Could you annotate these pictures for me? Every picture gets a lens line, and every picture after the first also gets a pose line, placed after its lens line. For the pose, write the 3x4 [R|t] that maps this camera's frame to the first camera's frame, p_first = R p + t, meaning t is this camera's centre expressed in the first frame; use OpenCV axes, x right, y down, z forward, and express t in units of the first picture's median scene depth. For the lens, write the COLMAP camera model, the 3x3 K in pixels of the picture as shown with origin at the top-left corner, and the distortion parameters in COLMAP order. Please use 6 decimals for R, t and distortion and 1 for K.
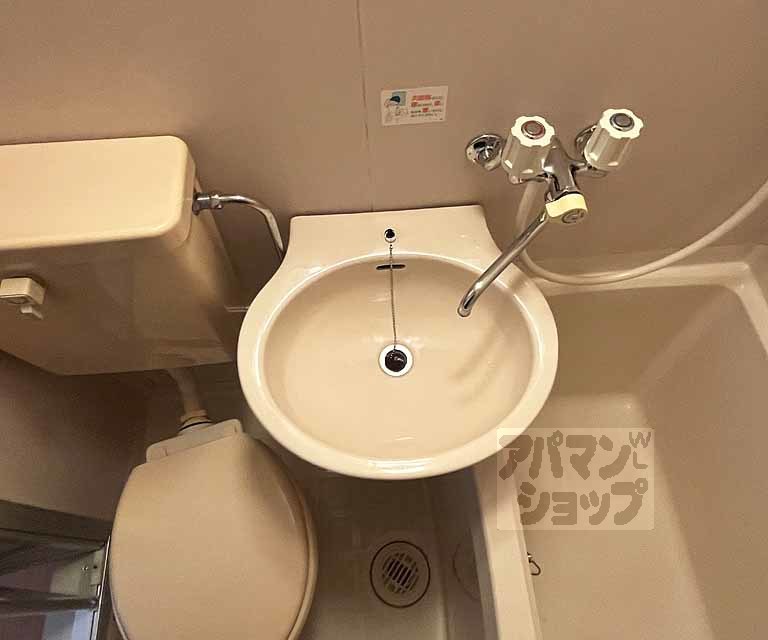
lens RADIAL K [[533.6, 0, 384.0], [0, 533.6, 320.0], [0, 0, 1]] dist [-0.001969, -0.000104]
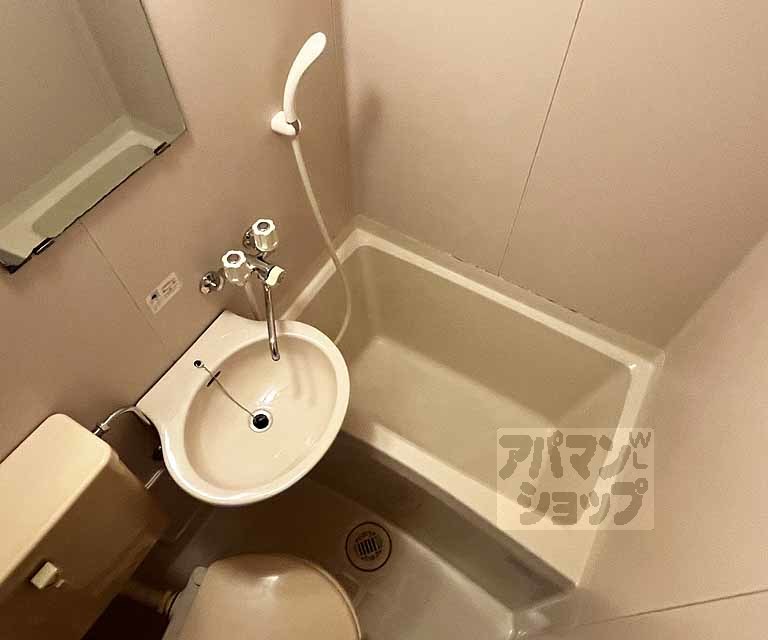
lens RADIAL K [[519.3, 0, 361.6], [0, 519.3, 320.6], [0, 0, 1]] dist [0.000011, 0.001330]
pose [[0.599664, -0.671009, 0.436062, -0.275784], [0.722476, 0.688278, 0.065583, -0.009032], [-0.344138, 0.275717, 0.897524, -0.503541]]
